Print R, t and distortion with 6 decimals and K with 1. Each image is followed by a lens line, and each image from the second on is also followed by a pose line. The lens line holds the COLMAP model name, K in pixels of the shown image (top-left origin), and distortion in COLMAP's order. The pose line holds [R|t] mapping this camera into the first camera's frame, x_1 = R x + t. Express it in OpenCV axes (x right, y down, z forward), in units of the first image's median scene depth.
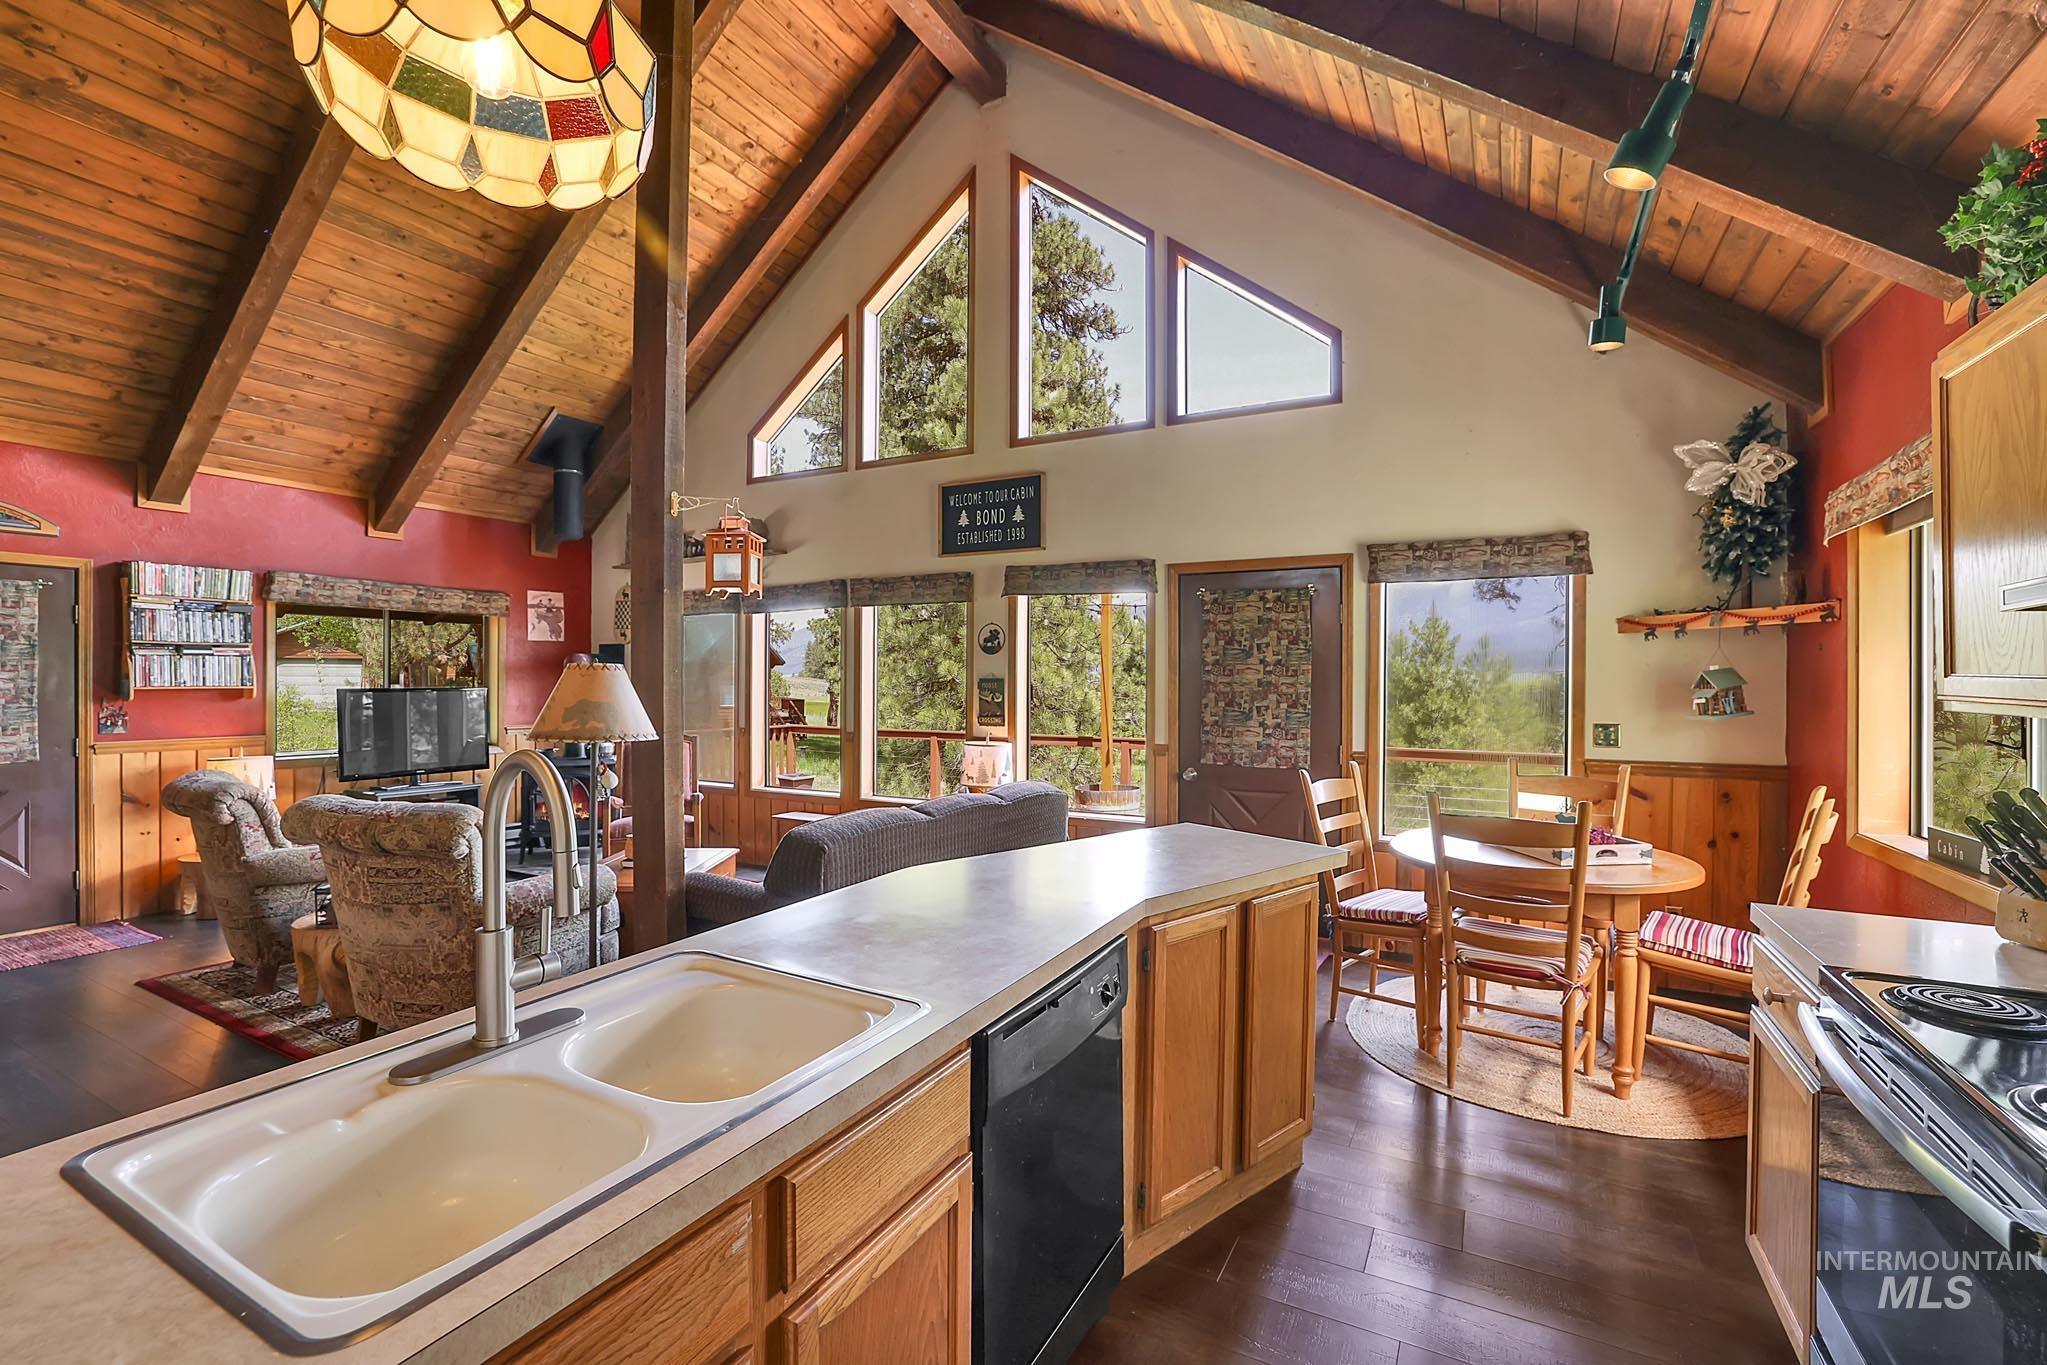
lens RADIAL K [[879.6, 0, 1026.9], [0, 879.6, 680.0], [0, 0, 1]] dist [-0.047333, 0.016183]
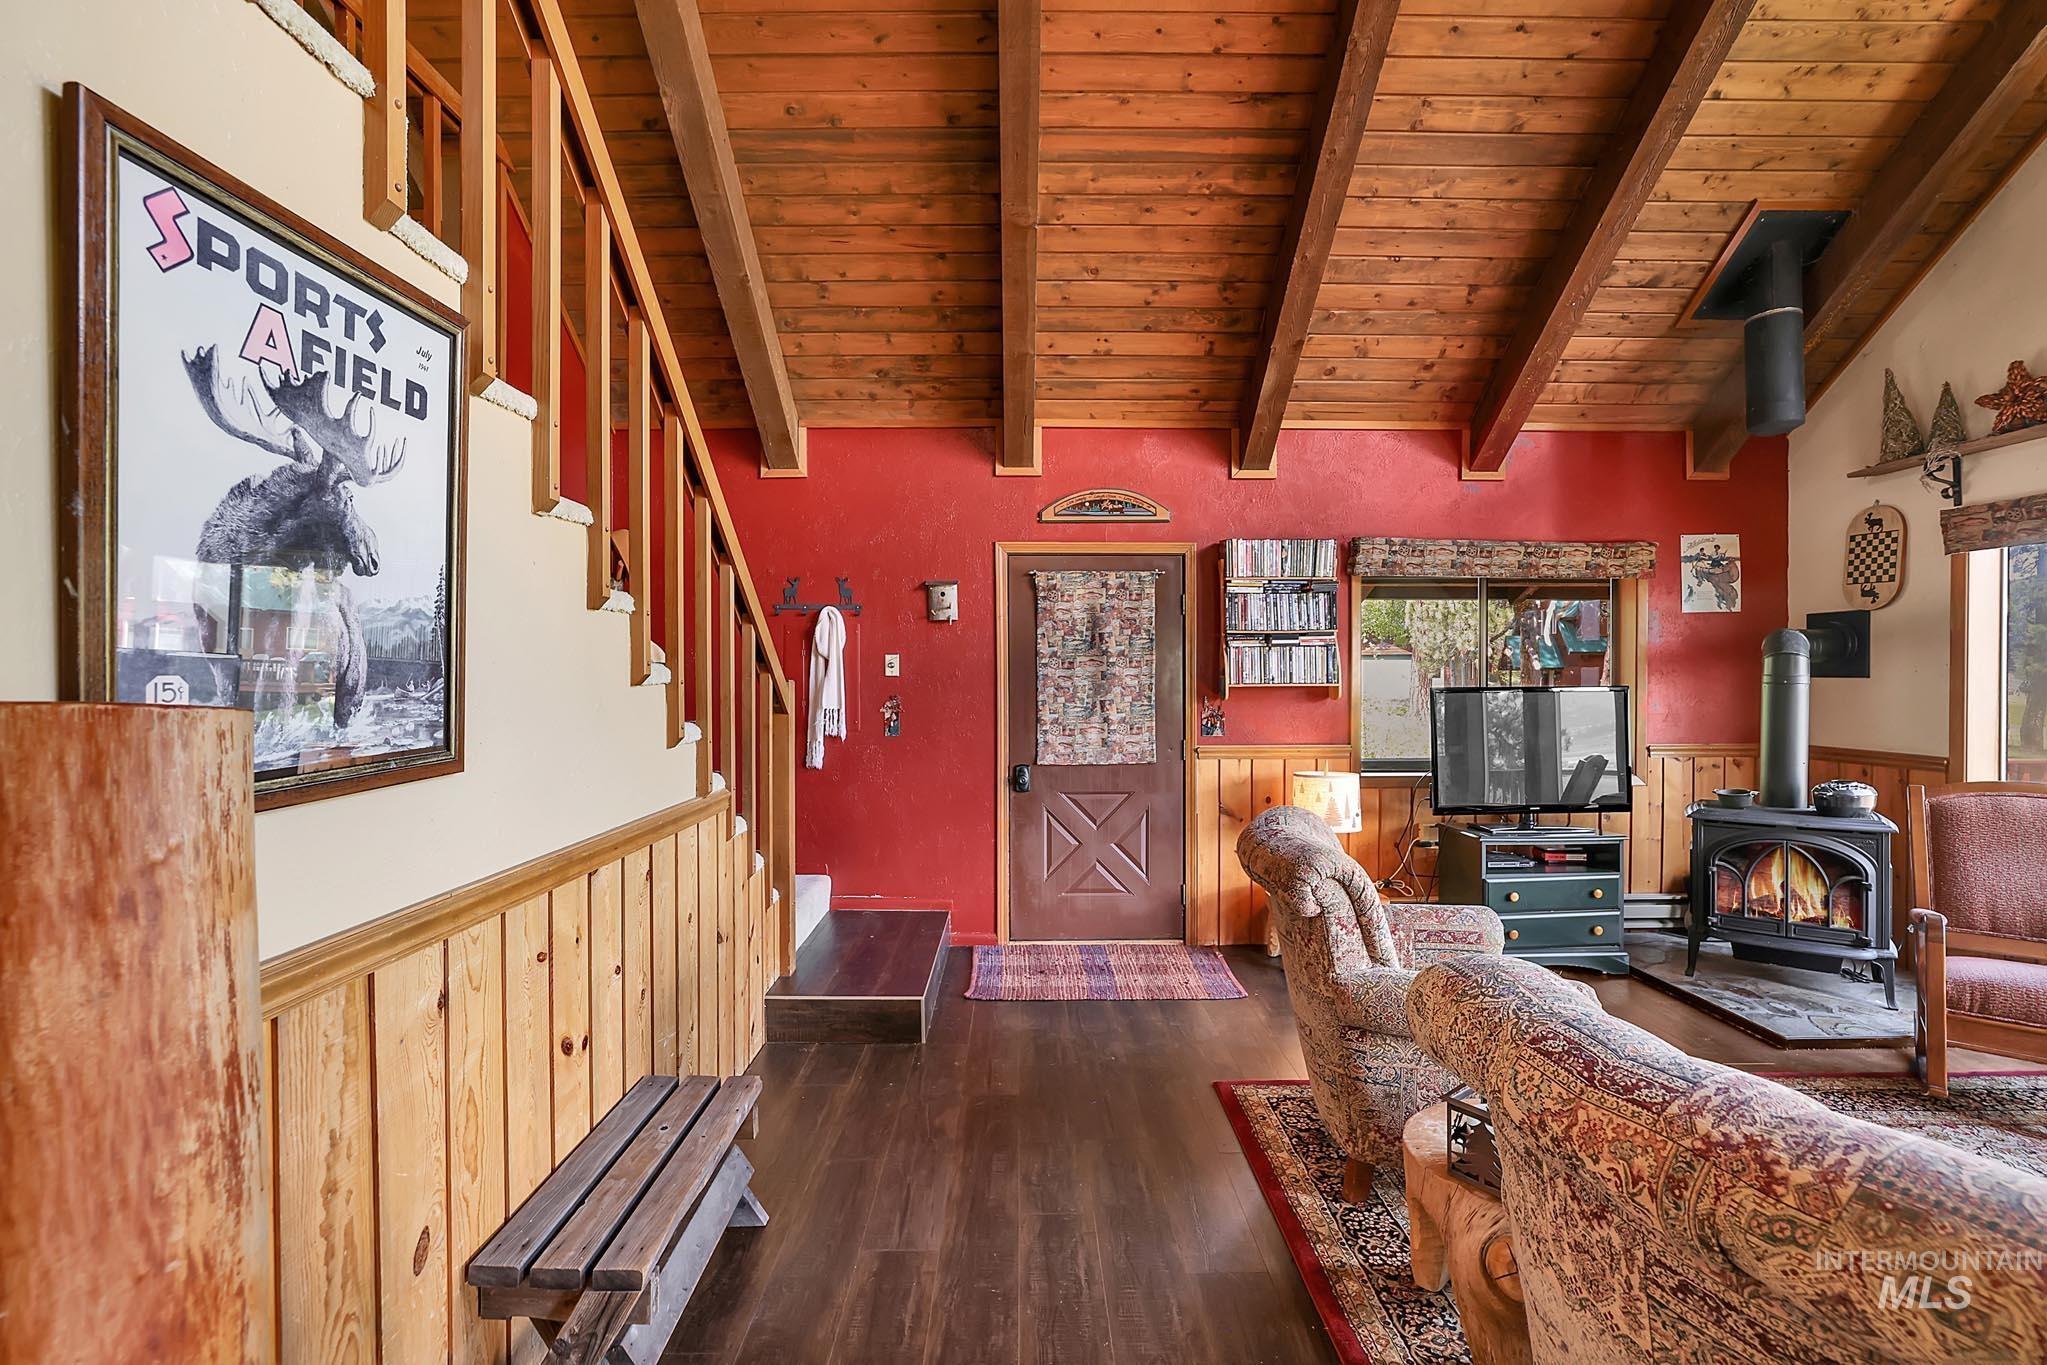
lens RADIAL K [[879.6, 0, 1026.9], [0, 879.6, 680.0], [0, 0, 1]] dist [-0.047333, 0.016183]
pose [[0.481372, 0.003029, -0.876511, -0.331895], [0.003480, 0.999980, 0.005367, -0.001431], [0.876510, -0.005634, 0.481351, 0.354671]]
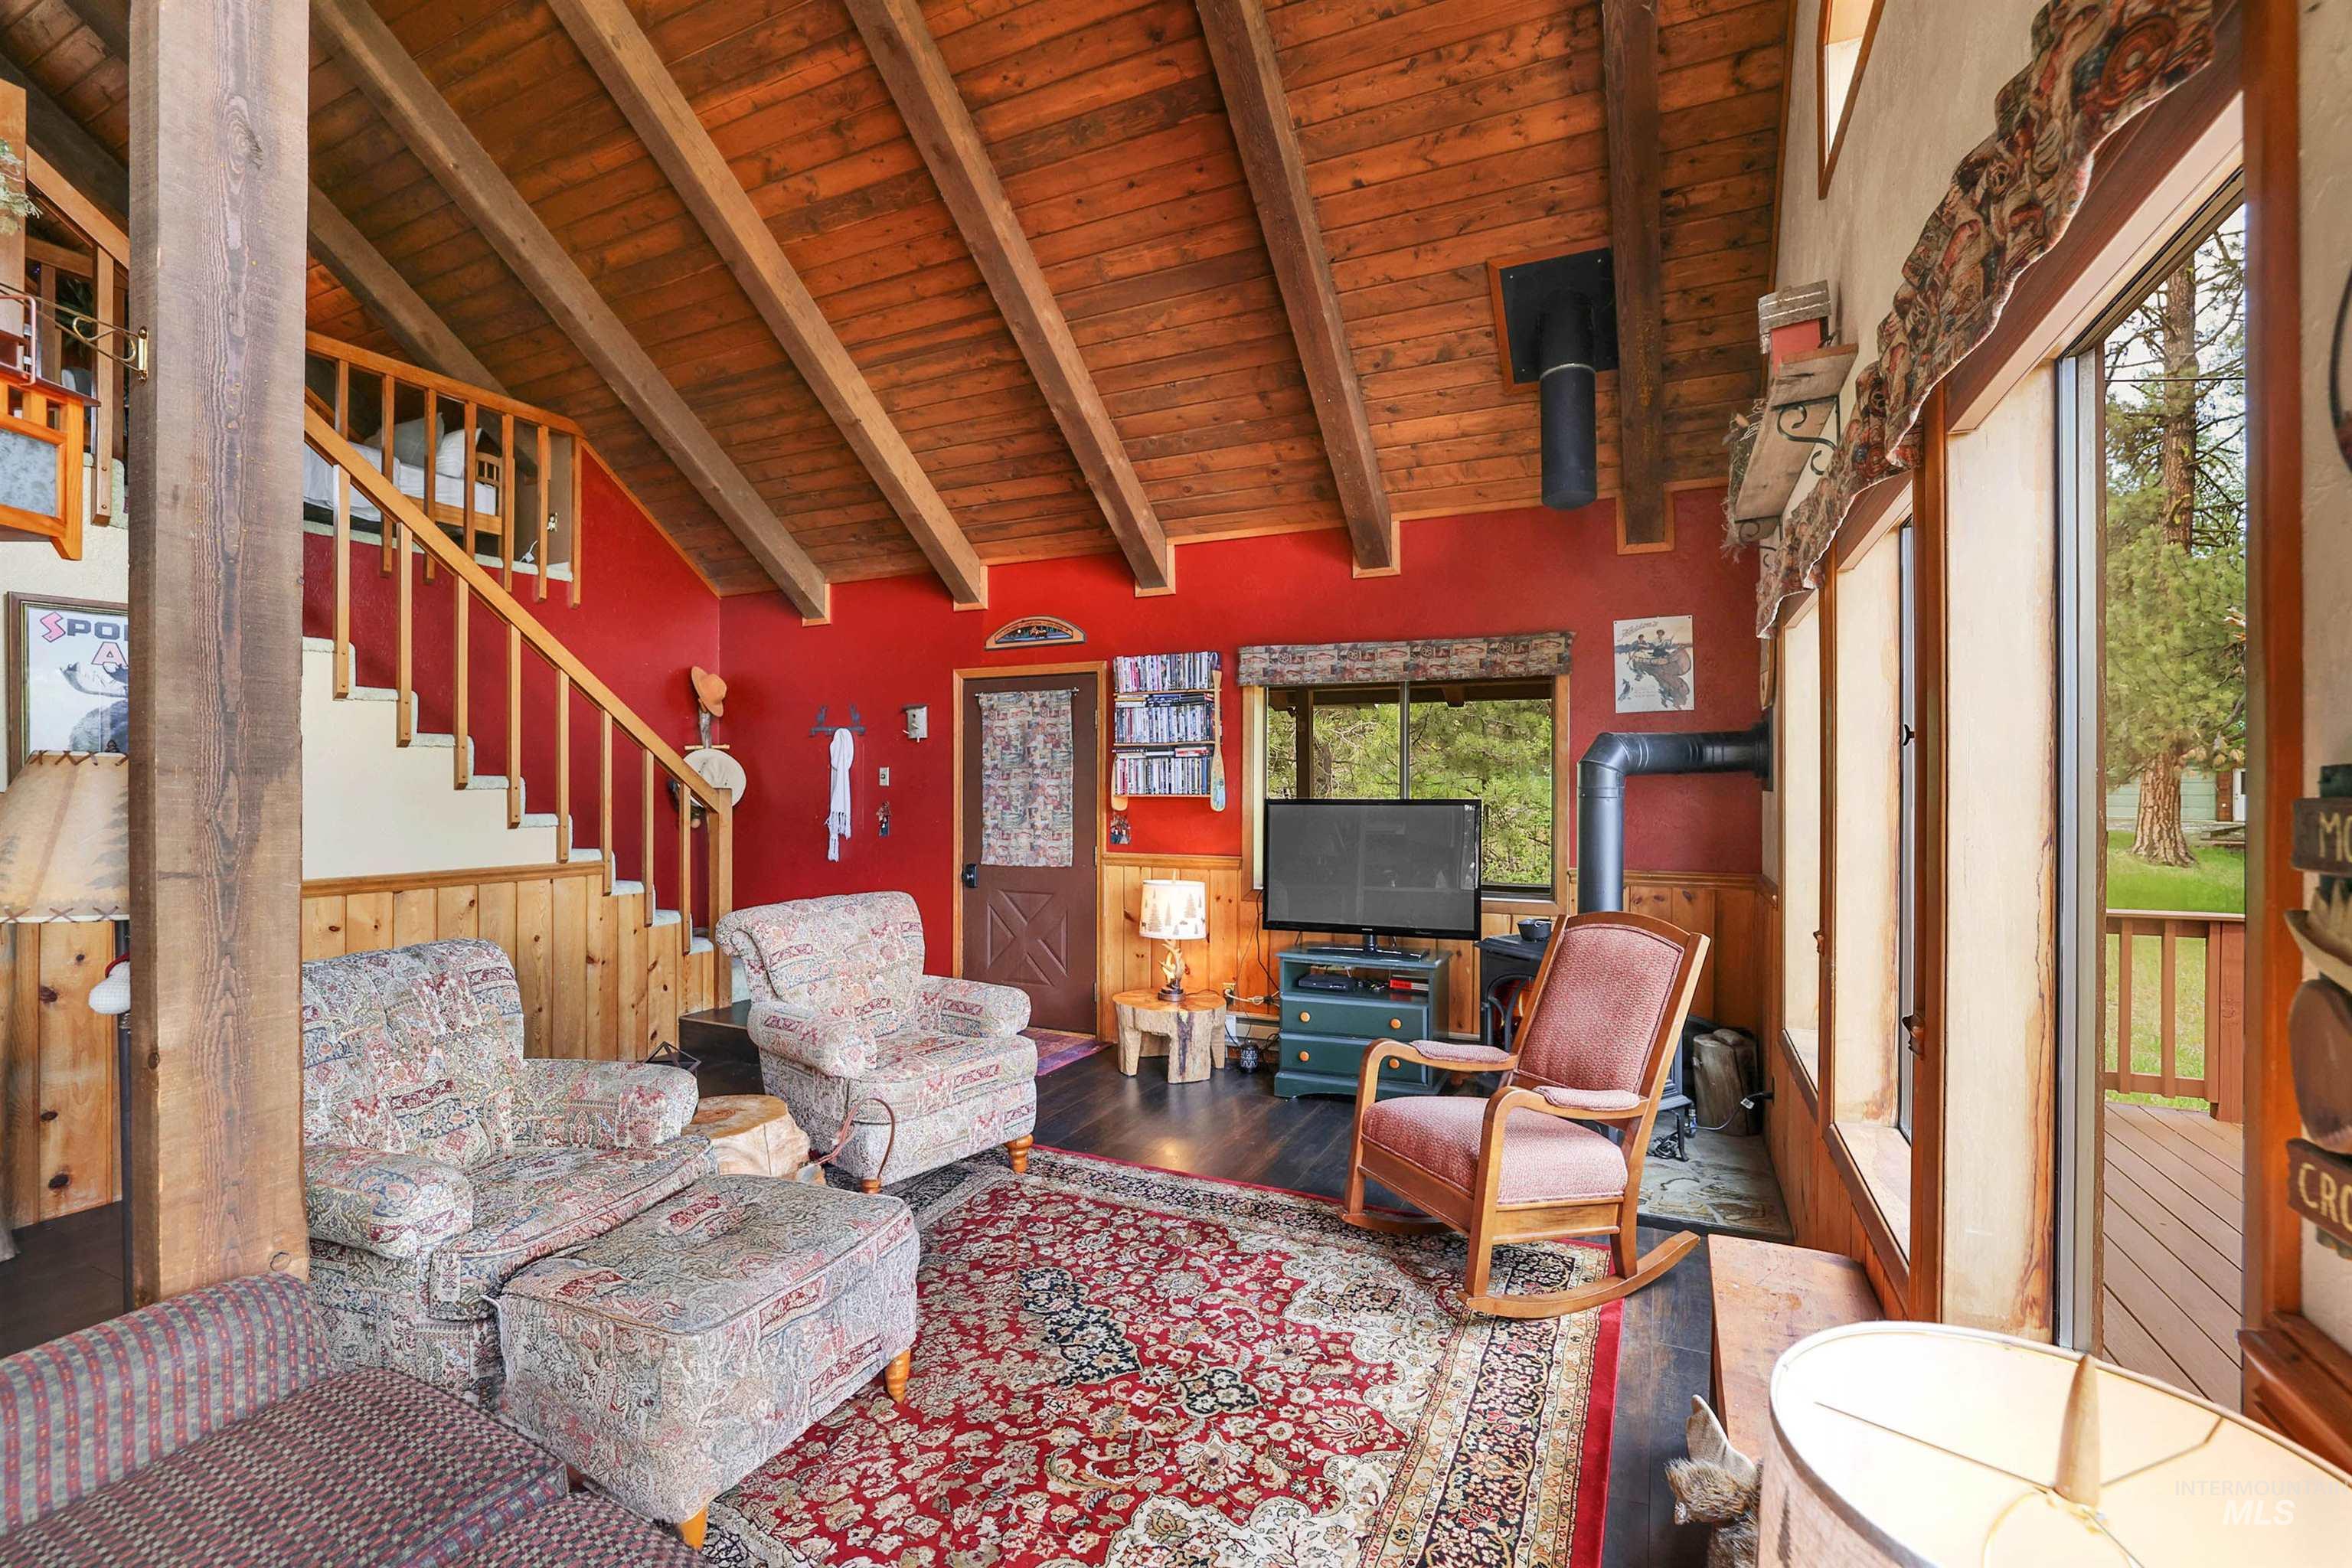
lens RADIAL K [[1025.0, 0, 1176.0], [0, 1025.0, 784.0], [0, 0, 1]] dist [-0.047341, 0.018422]
pose [[0.051004, -0.003267, -0.998693, 0.053931], [-0.001062, 0.999994, -0.003325, 0.000542], [0.998698, 0.001230, 0.051000, 0.923113]]
